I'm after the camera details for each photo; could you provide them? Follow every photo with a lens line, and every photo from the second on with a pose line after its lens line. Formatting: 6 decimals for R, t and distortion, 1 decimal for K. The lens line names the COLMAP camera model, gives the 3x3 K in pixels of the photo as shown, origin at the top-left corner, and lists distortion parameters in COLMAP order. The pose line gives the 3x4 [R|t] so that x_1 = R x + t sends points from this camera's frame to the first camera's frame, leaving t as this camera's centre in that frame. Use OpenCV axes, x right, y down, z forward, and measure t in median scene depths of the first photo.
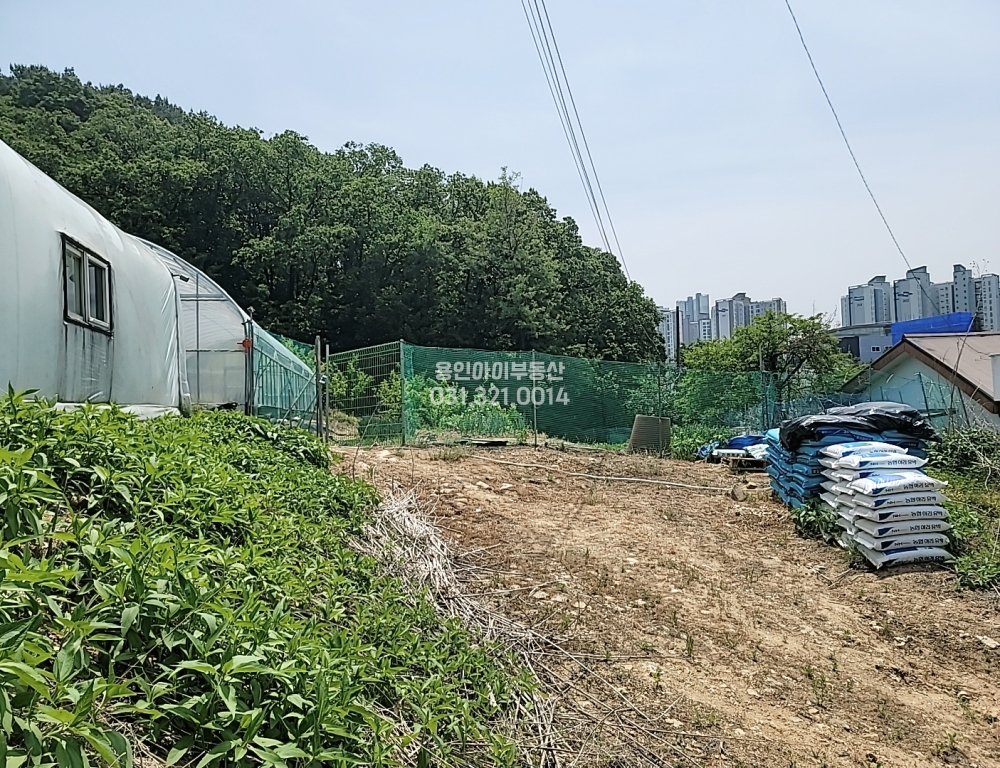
lens RADIAL K [[745.2, 0, 496.5], [0, 745.2, 389.8], [0, 0, 1]] dist [0.129098, -0.130169]
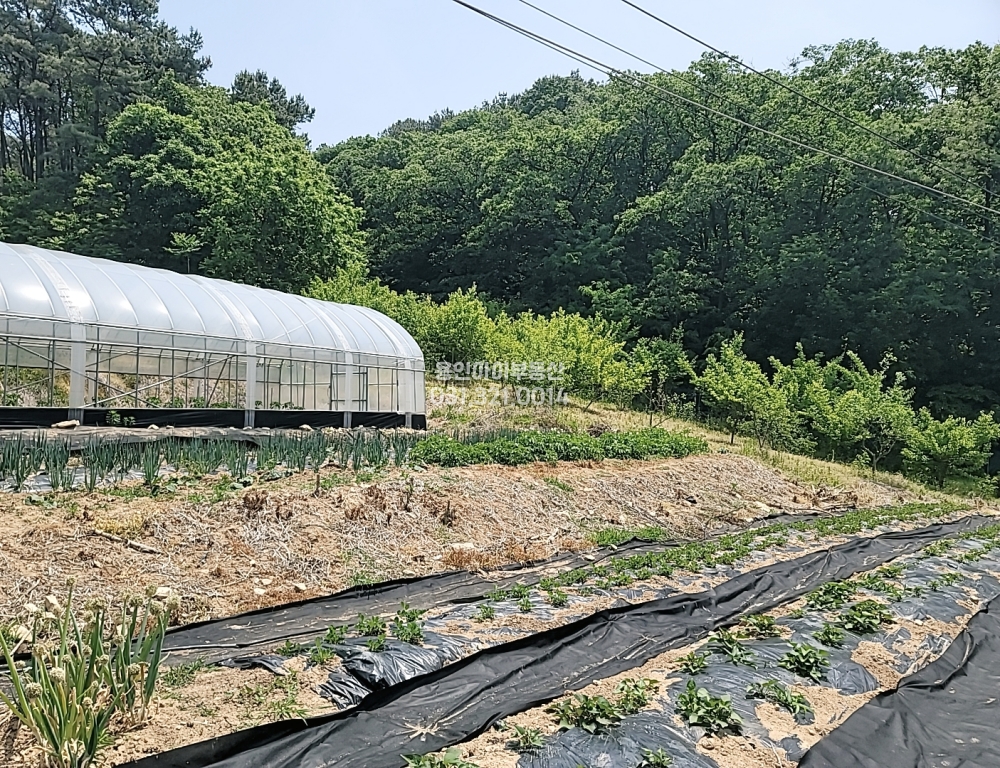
lens RADIAL K [[753.7, 0, 477.0], [0, 753.7, 385.7], [0, 0, 1]] dist [0.106678, -0.092914]
pose [[0.721332, 0.015930, -0.692407, 0.108259], [-0.013409, 0.999869, 0.009034, 0.000132], [0.692460, 0.002768, 0.721451, 0.243593]]
